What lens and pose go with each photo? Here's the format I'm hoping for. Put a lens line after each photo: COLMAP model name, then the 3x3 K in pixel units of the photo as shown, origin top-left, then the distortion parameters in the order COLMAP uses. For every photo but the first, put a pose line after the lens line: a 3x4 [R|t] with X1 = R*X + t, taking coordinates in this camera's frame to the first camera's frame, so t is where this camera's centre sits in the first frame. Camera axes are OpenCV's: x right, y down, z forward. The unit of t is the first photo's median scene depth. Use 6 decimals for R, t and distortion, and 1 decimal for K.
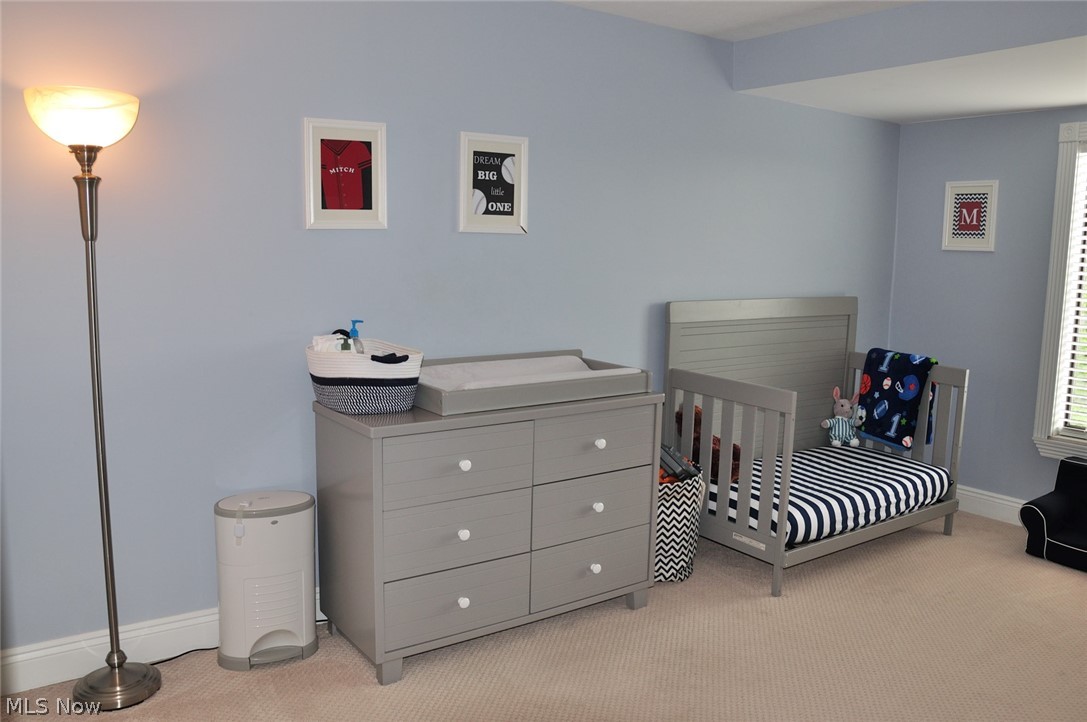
lens RADIAL K [[878.3, 0, 543.5], [0, 878.3, 361.0], [0, 0, 1]] dist [-0.163662, 0.124761]
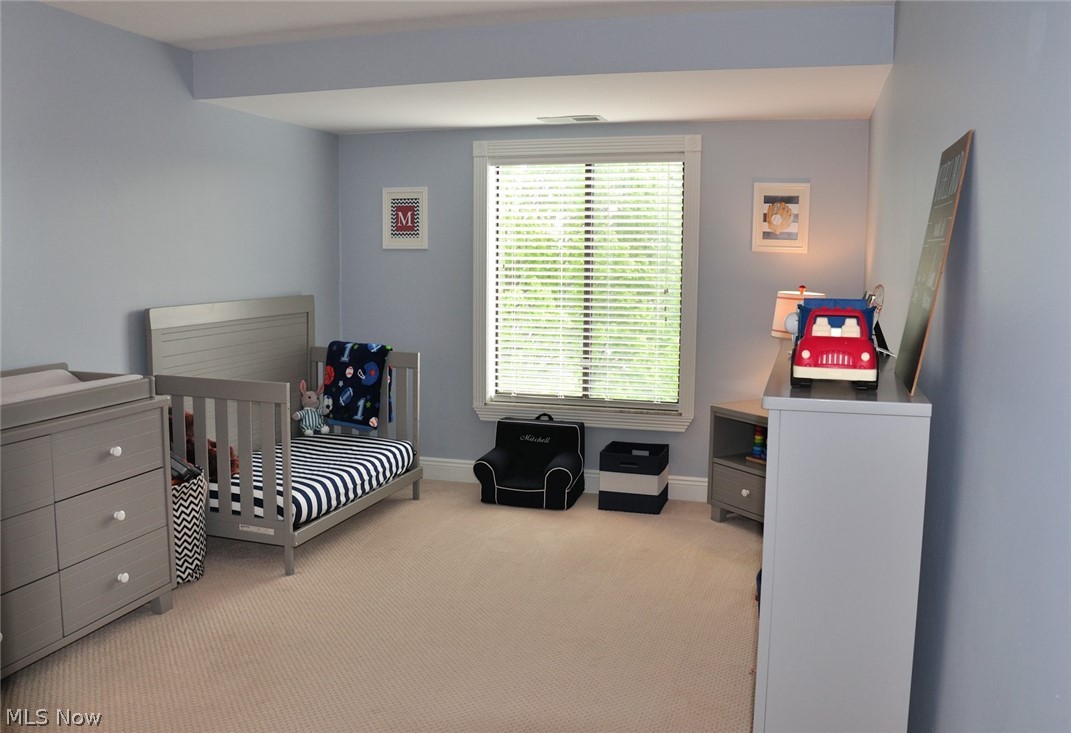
lens RADIAL K [[934.0, 0, 535.5], [0, 934.0, 366.5], [0, 0, 1]] dist [-0.113142, 0.003449]
pose [[0.790145, -0.086730, 0.606753, -0.146176], [0.090590, 0.995591, 0.024340, 0.012996], [-0.606188, 0.035734, 0.794518, -0.096971]]
